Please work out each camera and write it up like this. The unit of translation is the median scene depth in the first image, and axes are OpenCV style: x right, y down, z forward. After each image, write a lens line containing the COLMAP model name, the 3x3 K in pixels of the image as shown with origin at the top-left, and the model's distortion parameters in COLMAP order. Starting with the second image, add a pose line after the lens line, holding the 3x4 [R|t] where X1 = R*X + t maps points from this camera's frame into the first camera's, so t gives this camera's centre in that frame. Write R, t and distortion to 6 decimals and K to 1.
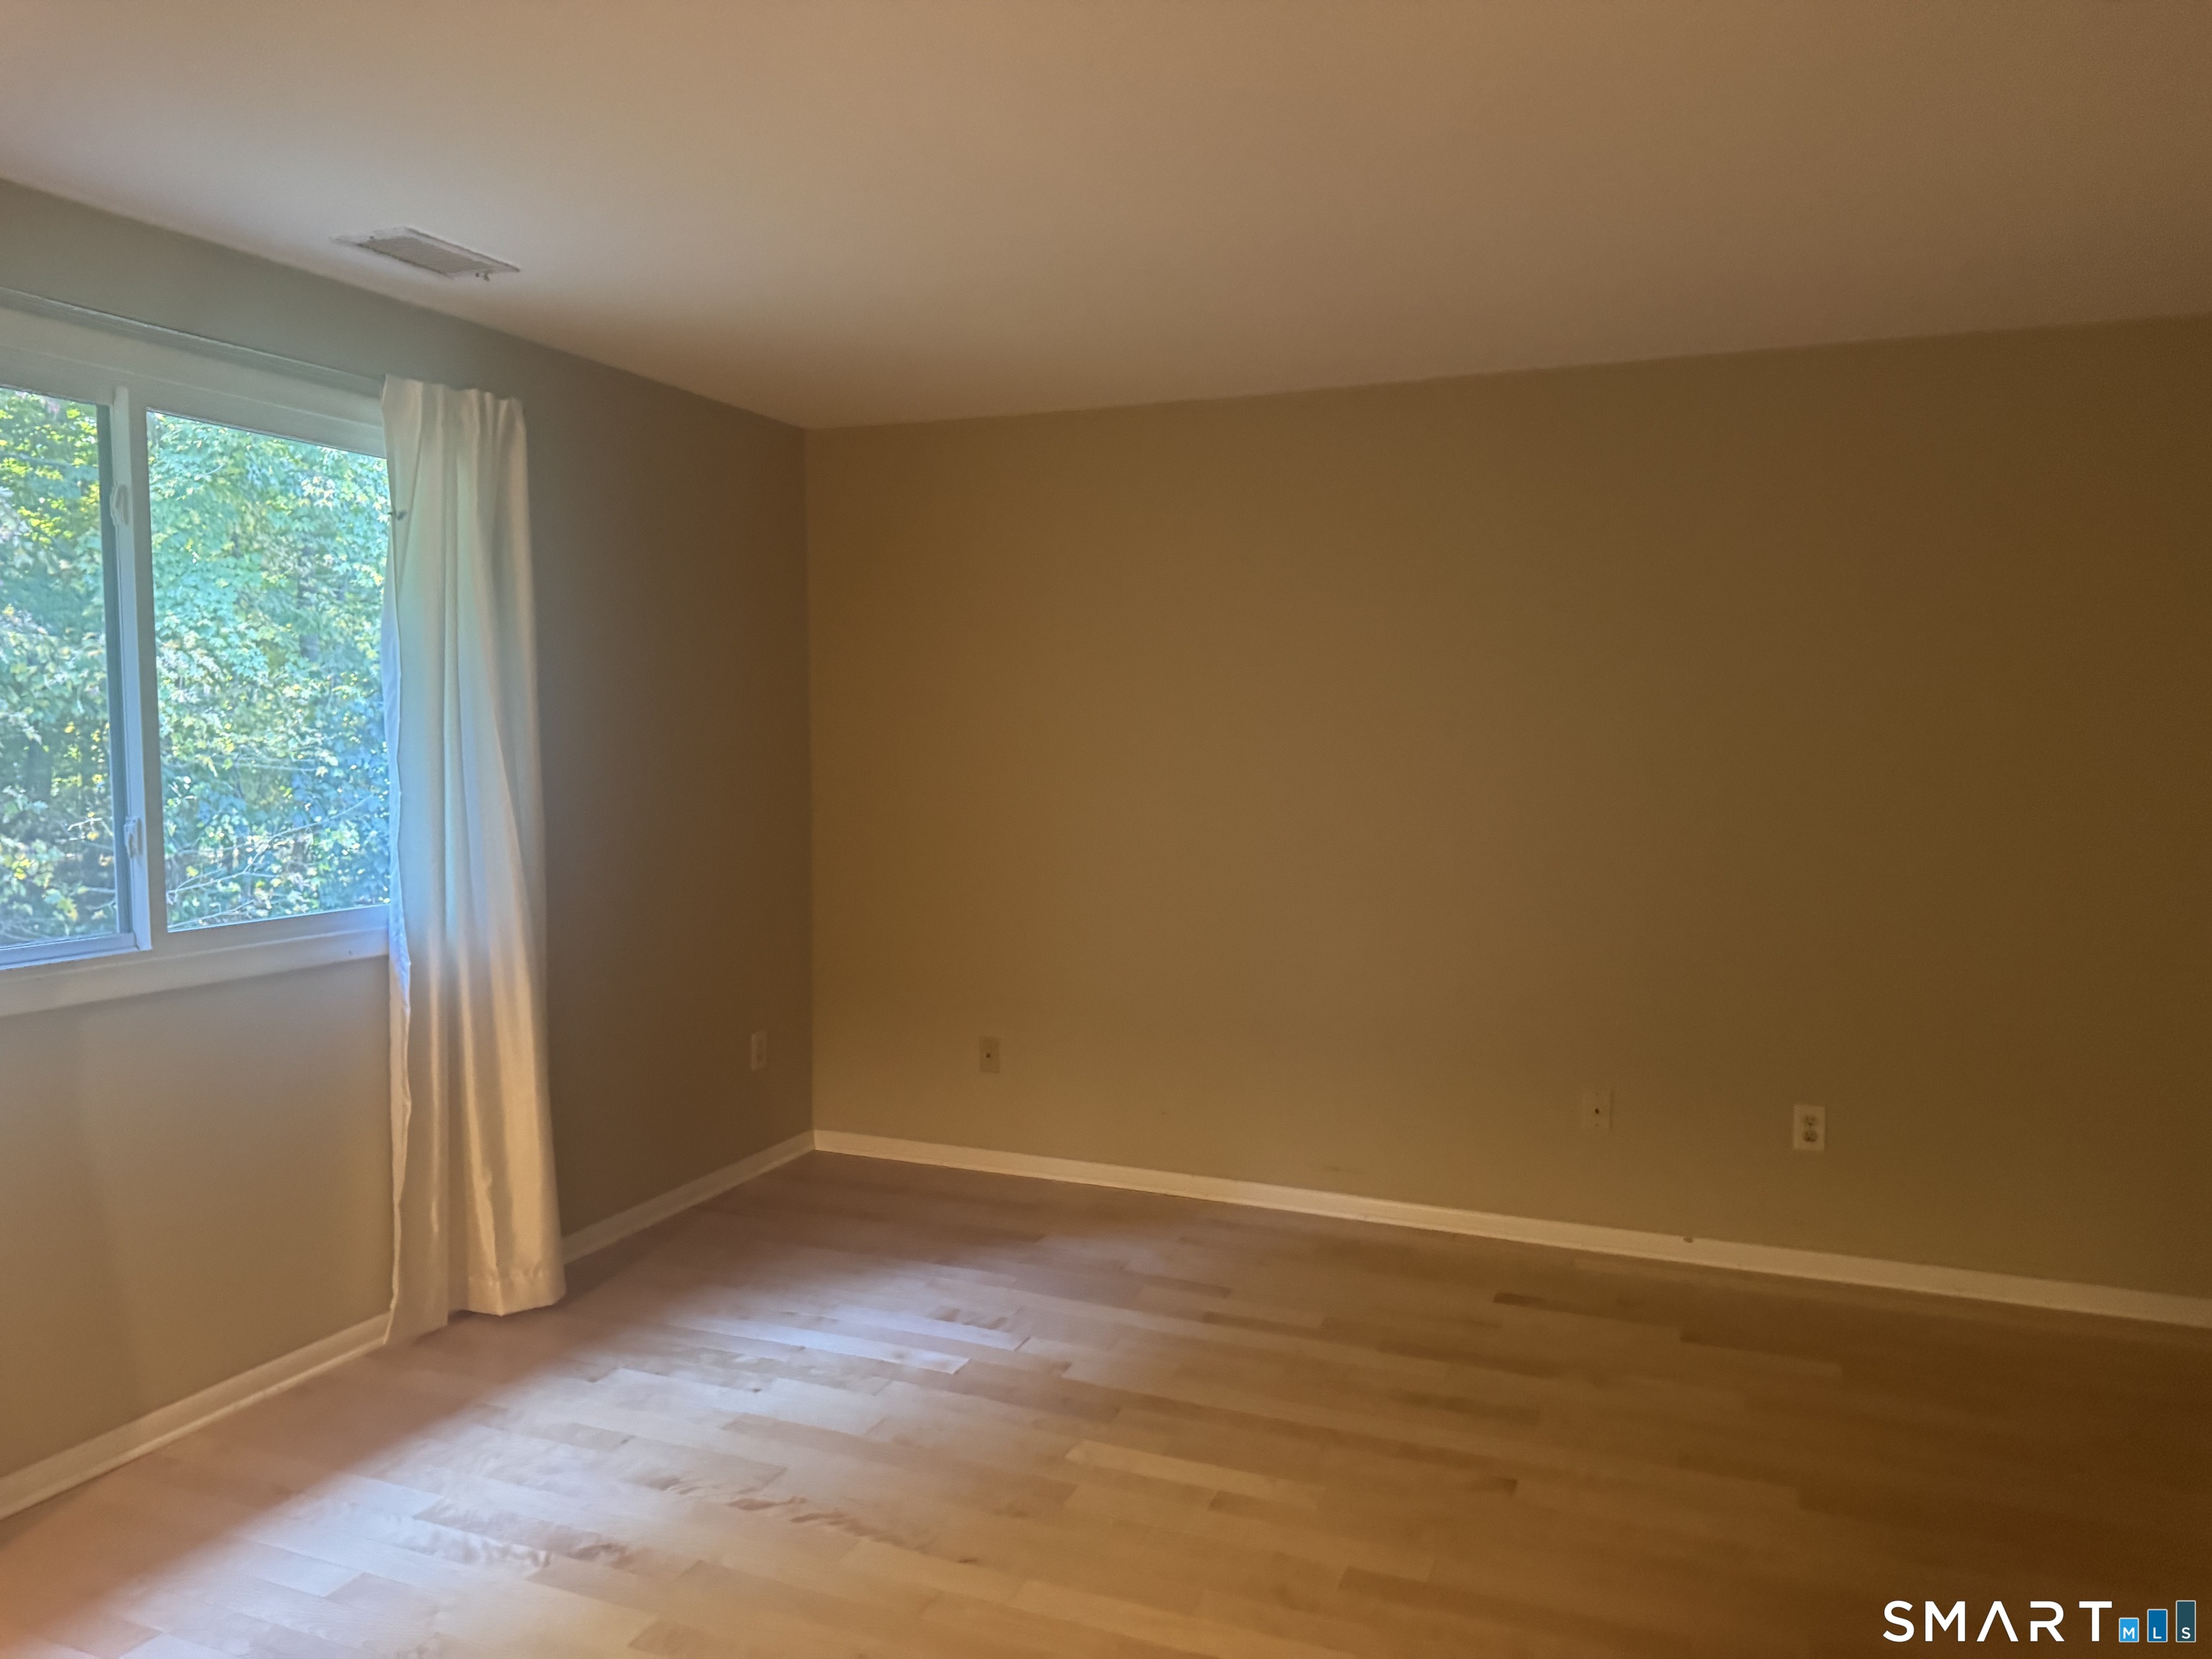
lens RADIAL K [[1544.6, 0, 1107.6], [0, 1544.6, 819.4], [0, 0, 1]] dist [0.152986, -0.269068]
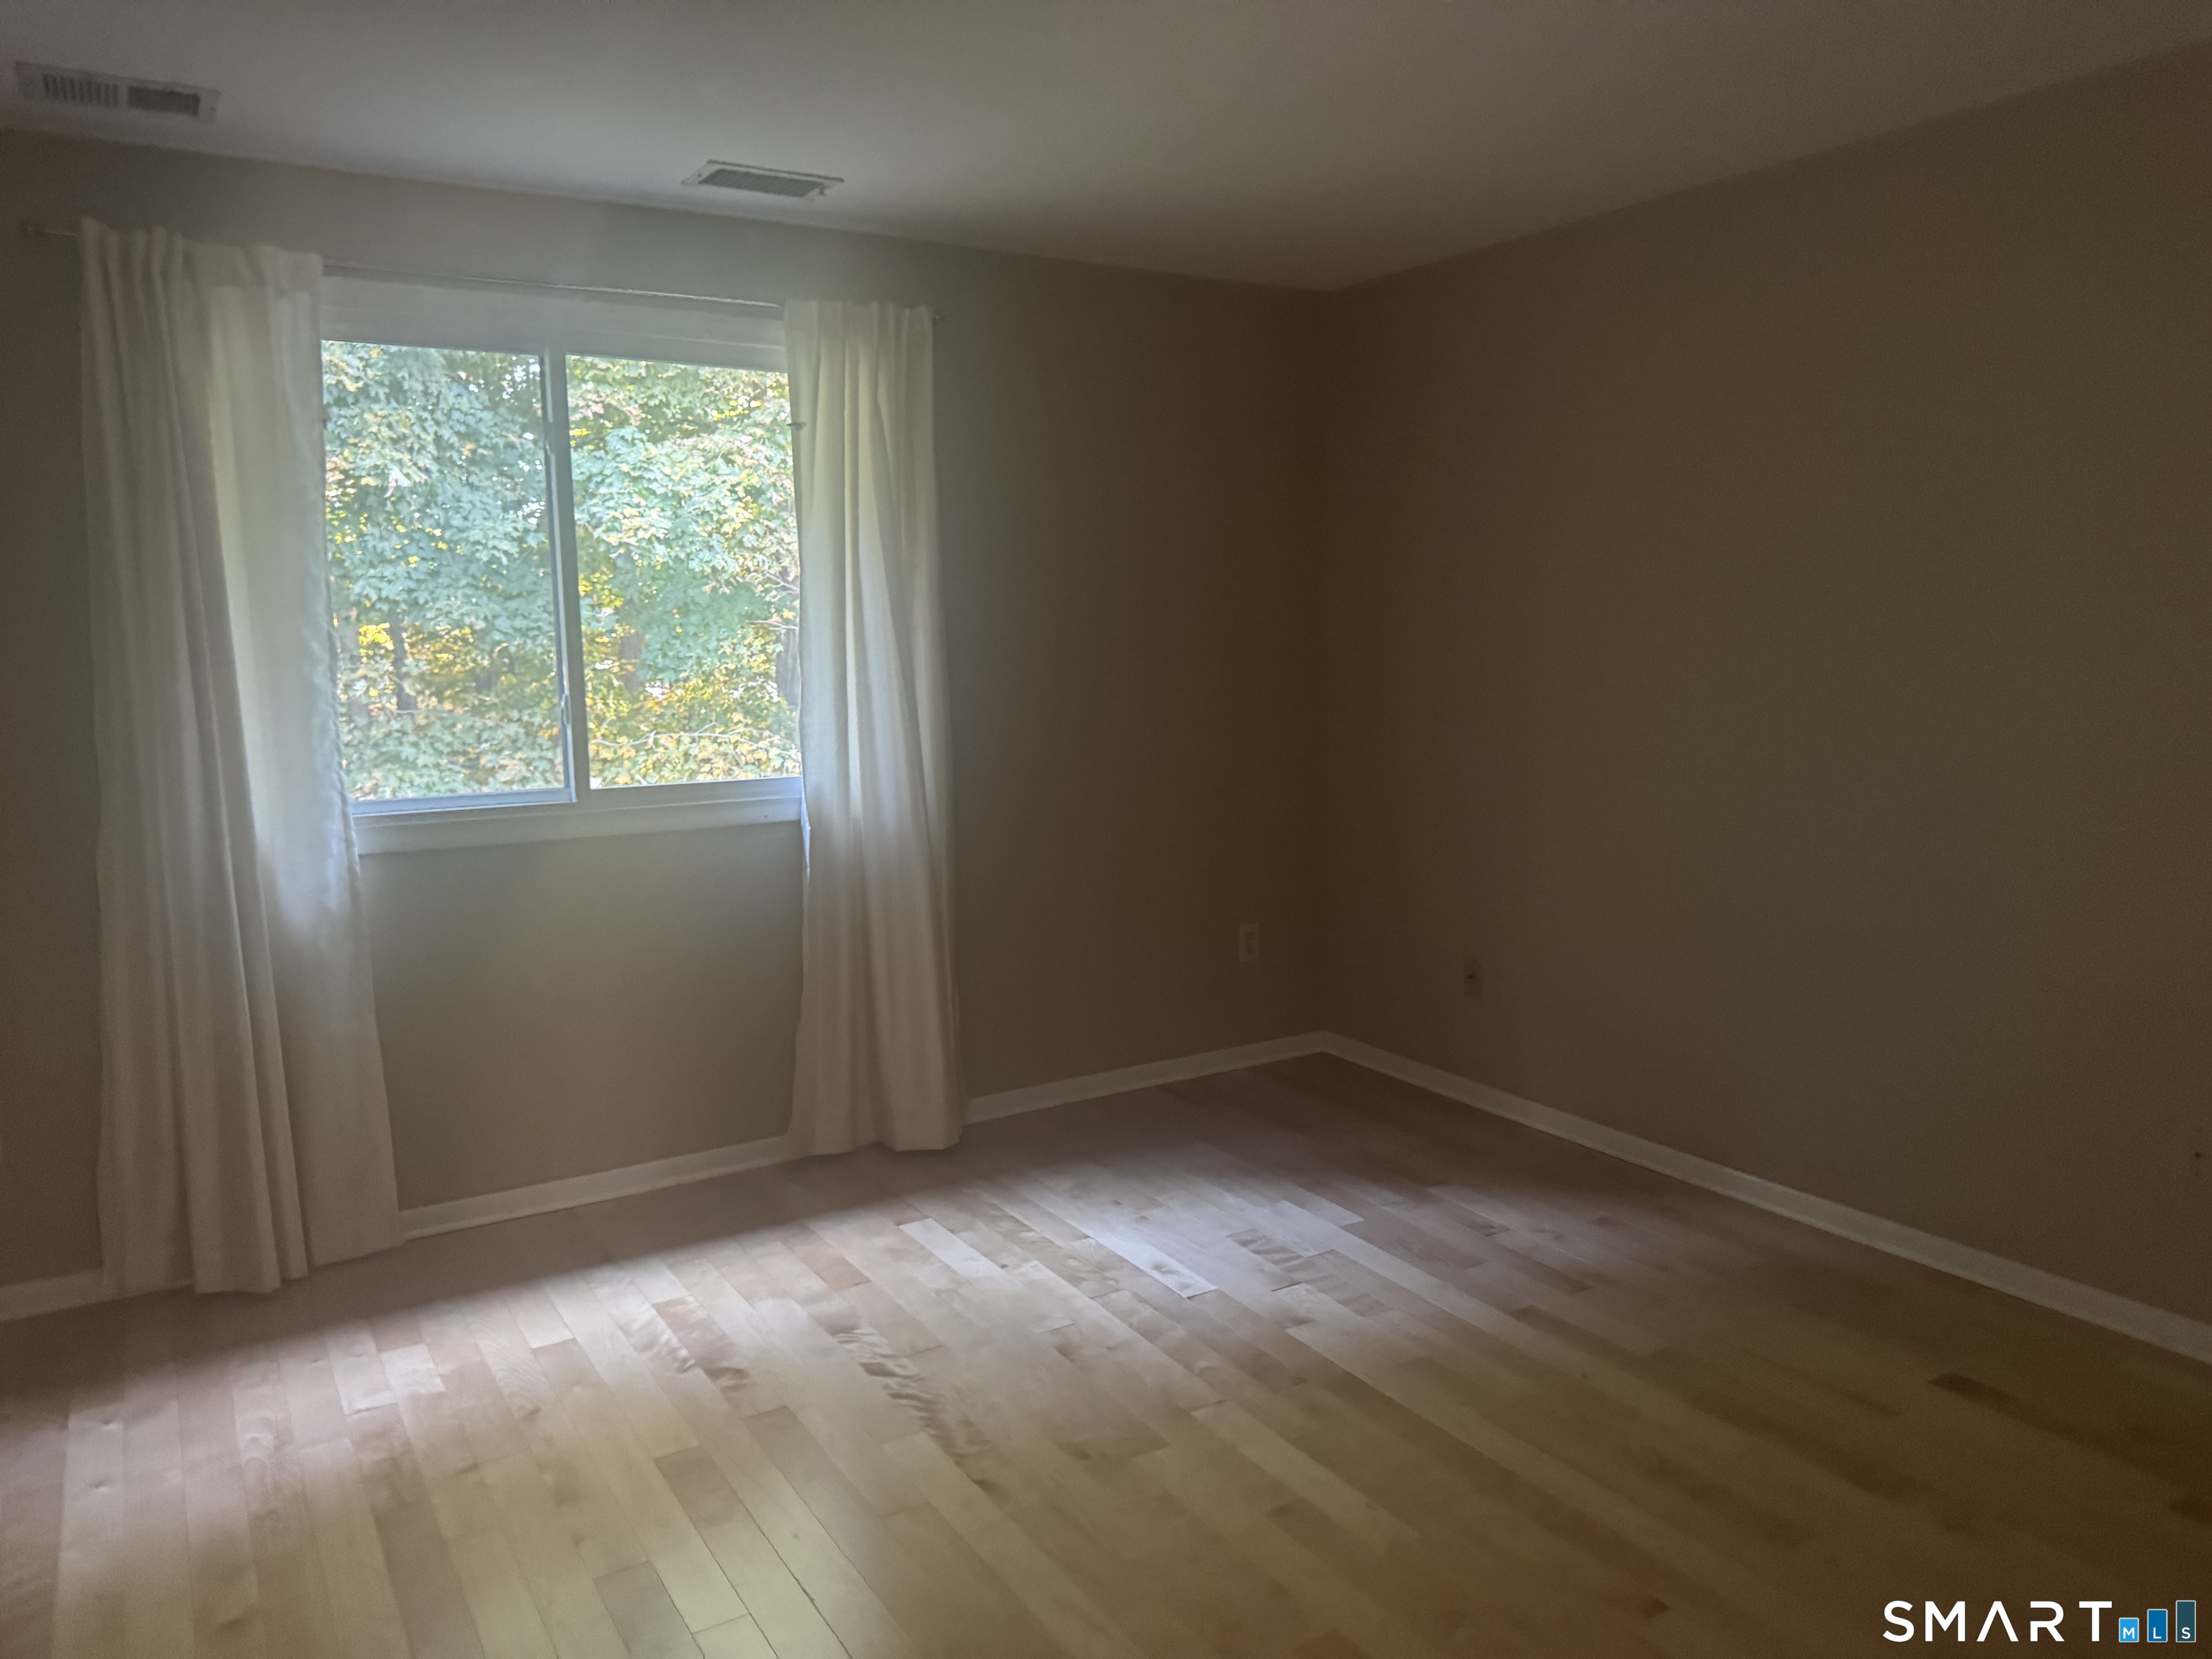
lens RADIAL K [[1544.6, 0, 1107.6], [0, 1544.6, 819.4], [0, 0, 1]] dist [0.152986, -0.269068]
pose [[0.807359, 0.052746, -0.587699, 0.386434], [-0.012559, 0.997307, 0.072254, 0.000901], [0.589928, -0.050954, 0.805847, 0.227472]]
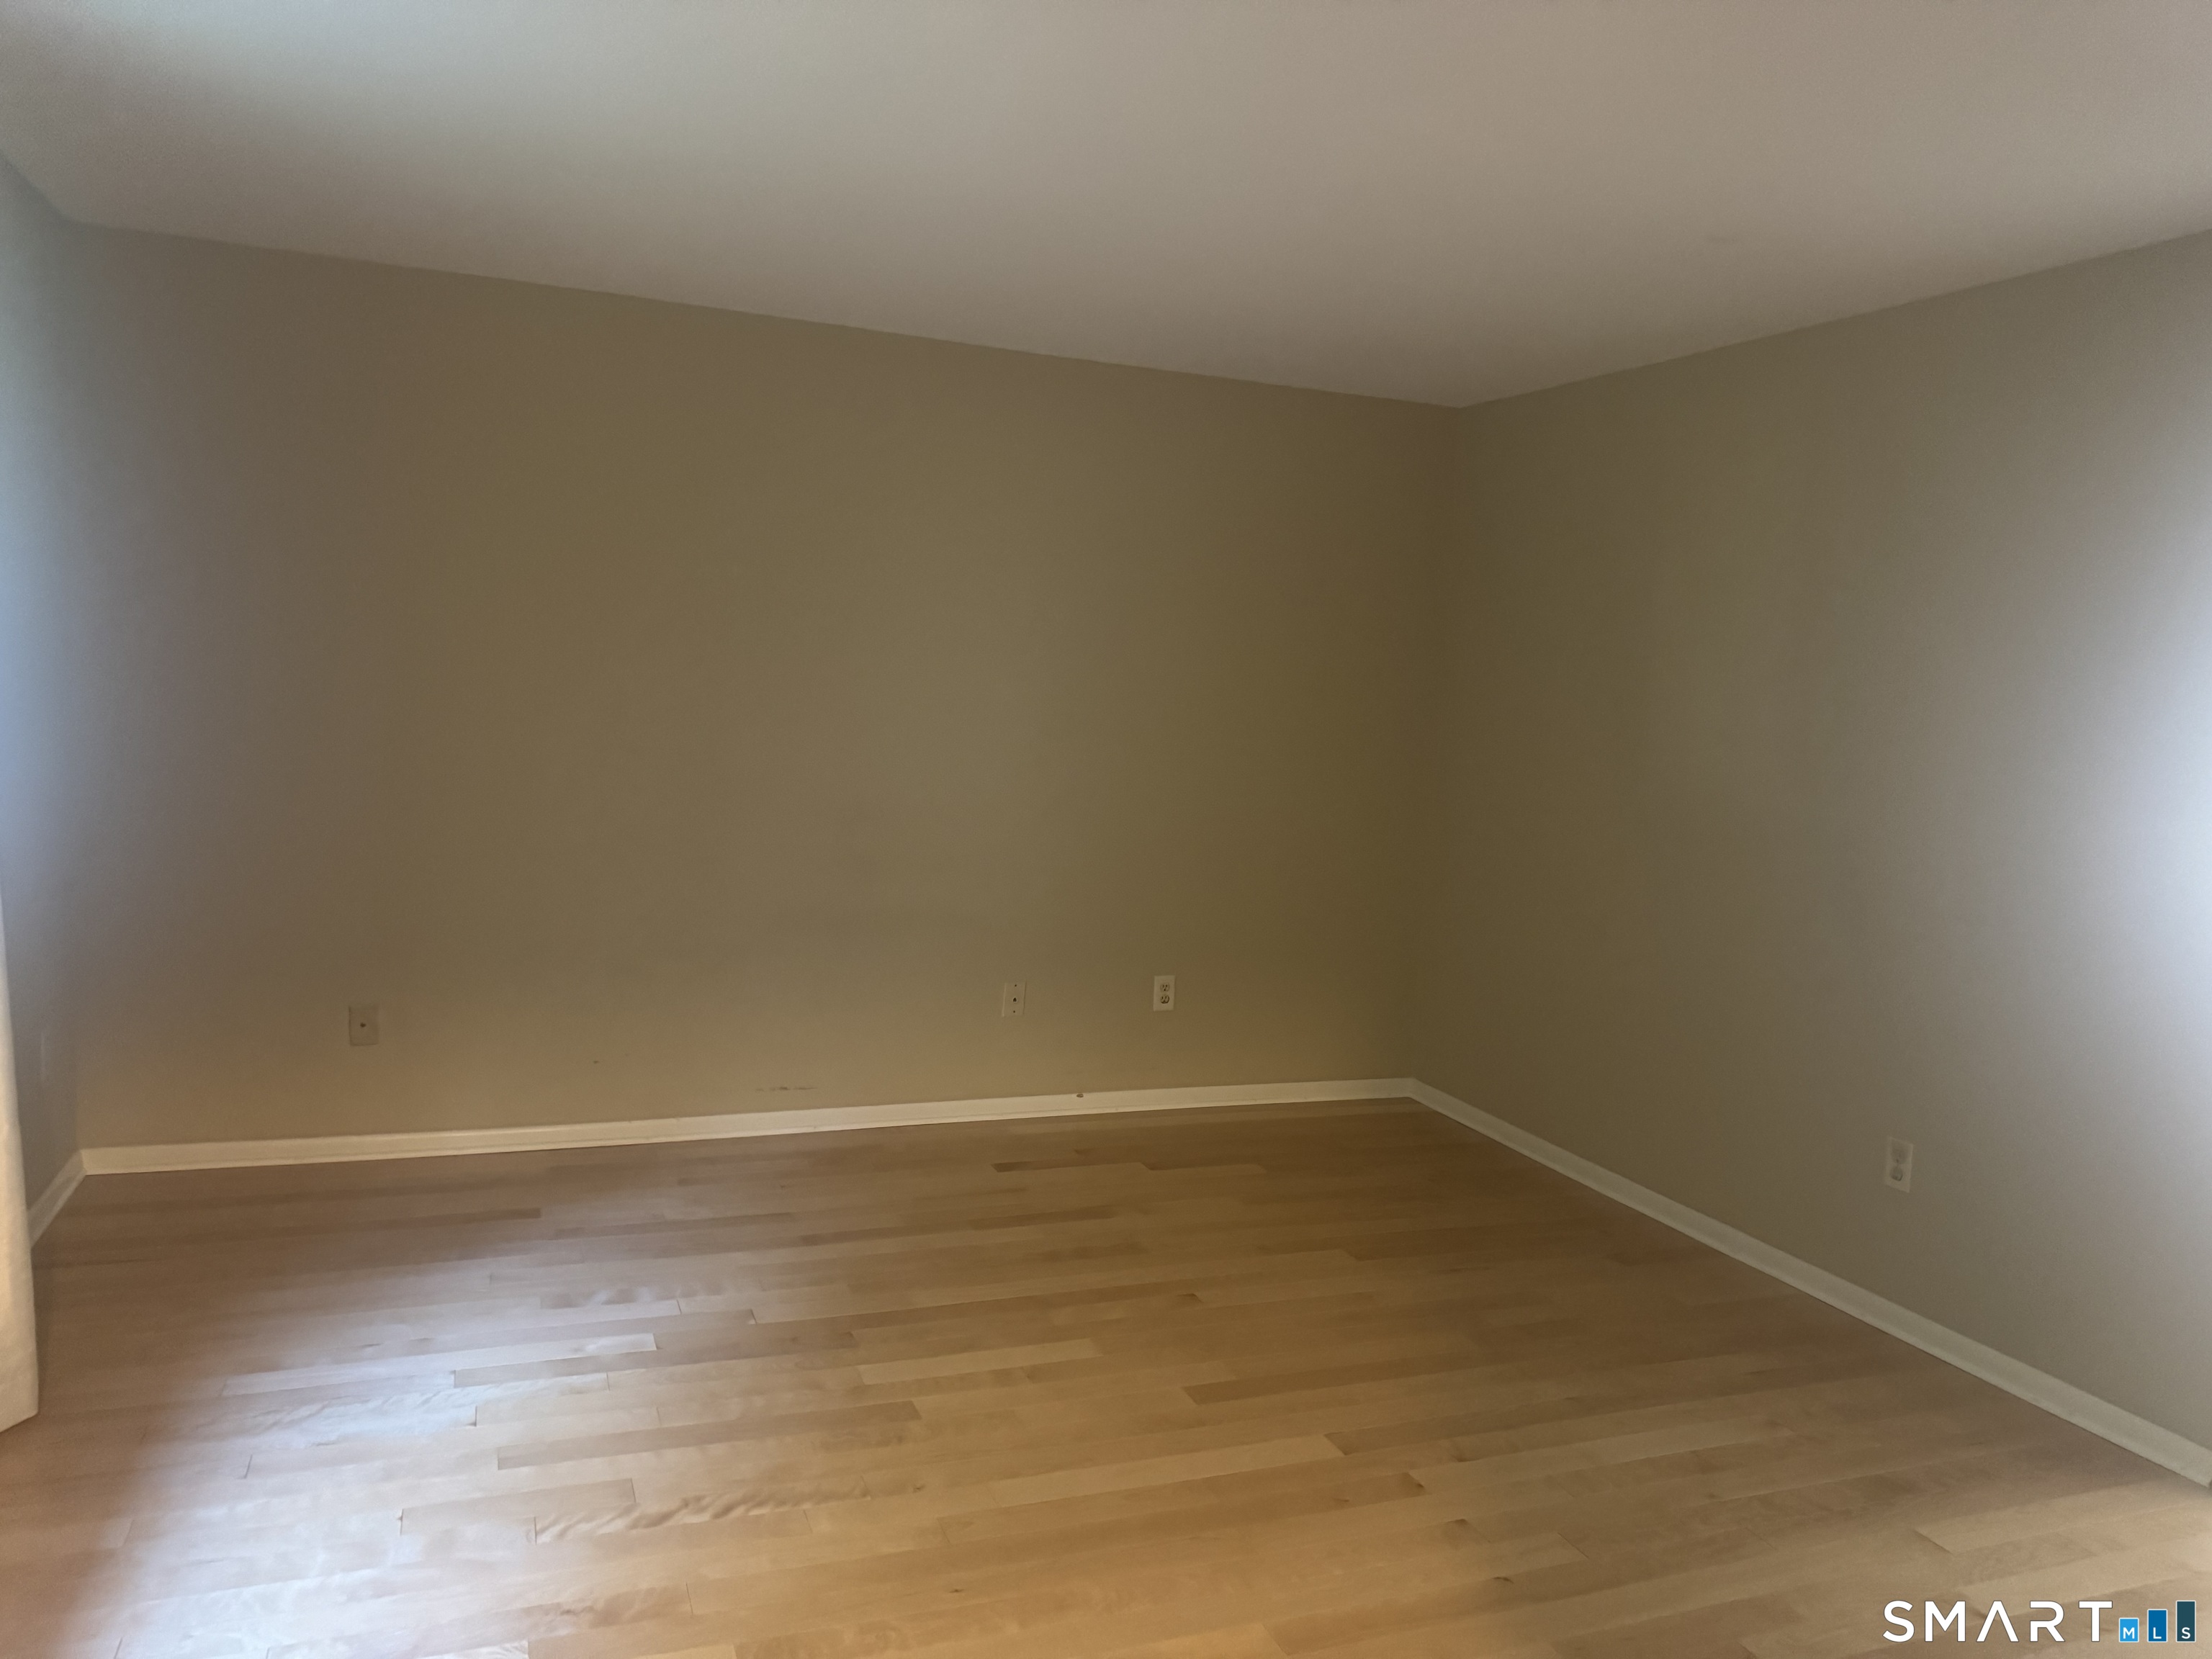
lens RADIAL K [[1544.6, 0, 1107.6], [0, 1544.6, 819.4], [0, 0, 1]] dist [0.152986, -0.269068]
pose [[0.722134, -0.027411, 0.691209, -0.524342], [-0.011730, 0.998586, 0.051855, -0.011059], [-0.691653, -0.045554, 0.720792, 0.153571]]
